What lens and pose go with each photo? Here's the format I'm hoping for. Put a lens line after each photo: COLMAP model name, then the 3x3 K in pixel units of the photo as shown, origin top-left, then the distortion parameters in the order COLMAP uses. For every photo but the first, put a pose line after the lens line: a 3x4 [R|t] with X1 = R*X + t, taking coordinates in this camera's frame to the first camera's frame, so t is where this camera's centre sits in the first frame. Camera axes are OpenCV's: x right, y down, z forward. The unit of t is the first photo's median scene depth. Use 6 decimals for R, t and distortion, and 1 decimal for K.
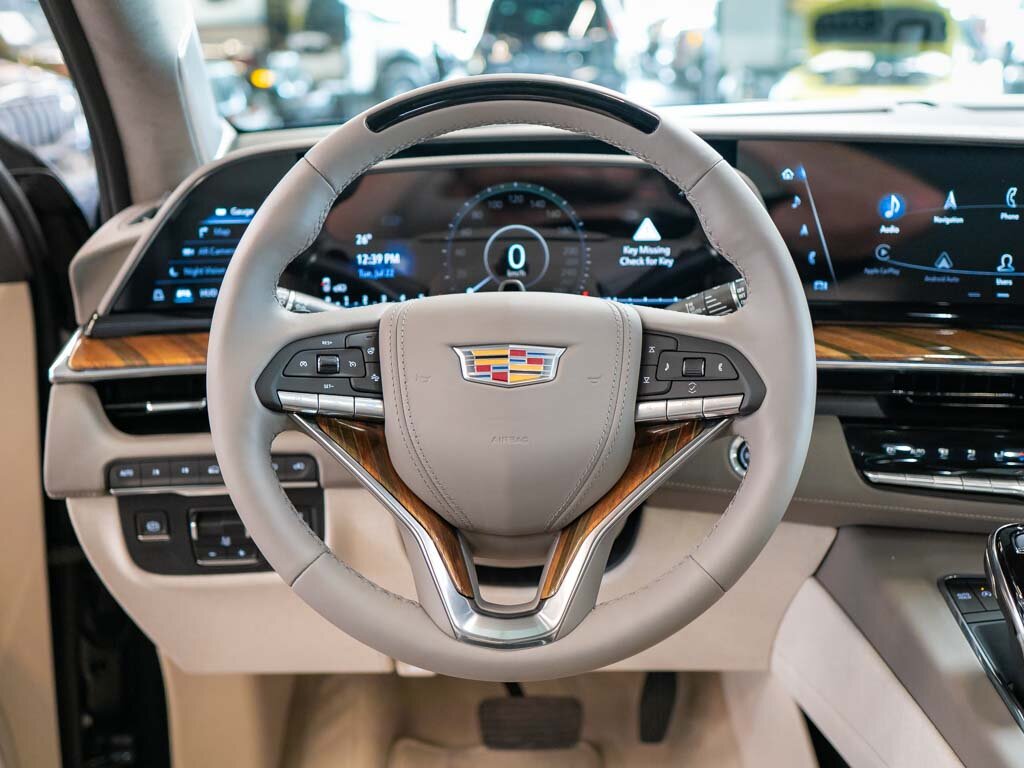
lens RADIAL K [[1151.4, 0, 512.0], [0, 1151.4, 370.3], [0, 0, 1]] dist [-0.007140, -0.003606]
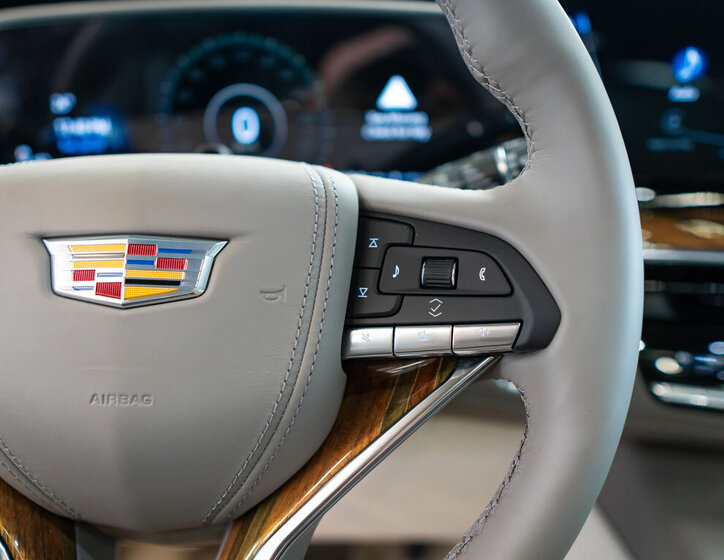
lens RADIAL K [[627.7, 0, 364.5], [0, 627.7, 289.9], [0, 0, 1]] dist [0.003132, -0.002436]
pose [[0.999988, 0.003538, 0.003485, 0.115500], [-0.003827, 0.996229, 0.086679, -0.021974], [-0.003165, -0.086691, 0.996230, 0.656845]]
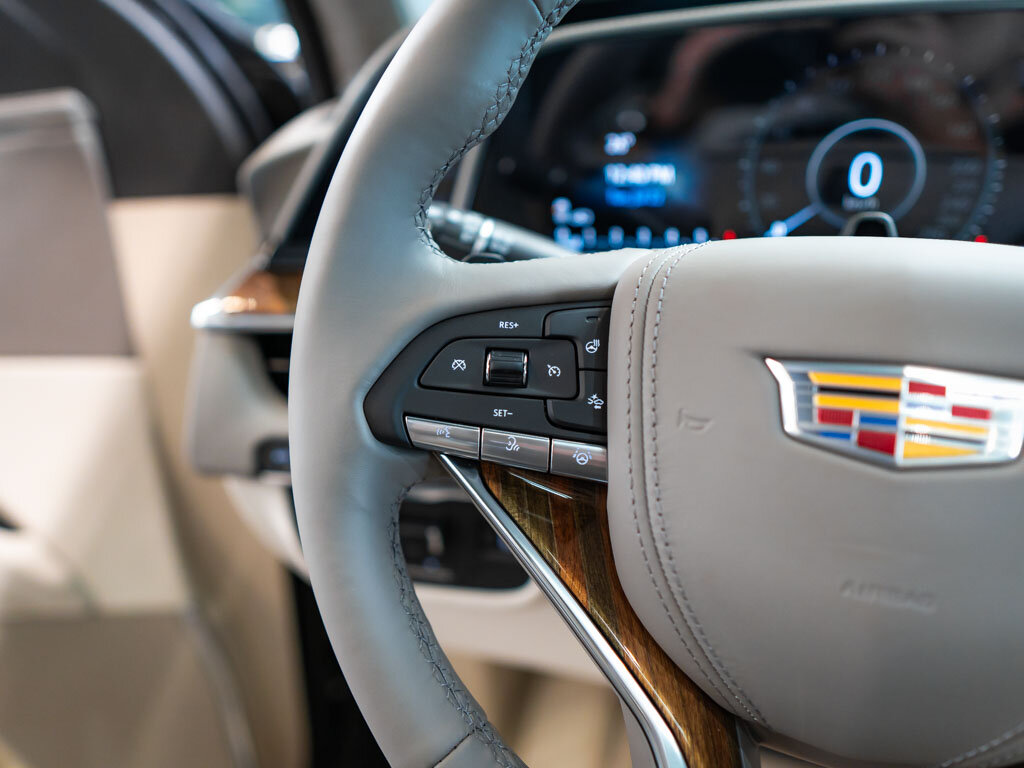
lens RADIAL K [[805.2, 0, 512.0], [0, 805.2, 384.0], [0, 0, 1]] dist [0.000924, 0.001069]
pose [[0.954841, 0.094893, -0.281555, -0.055426], [-0.056455, 0.988308, 0.141637, -0.048724], [0.291703, -0.119346, 0.949034, 0.655133]]
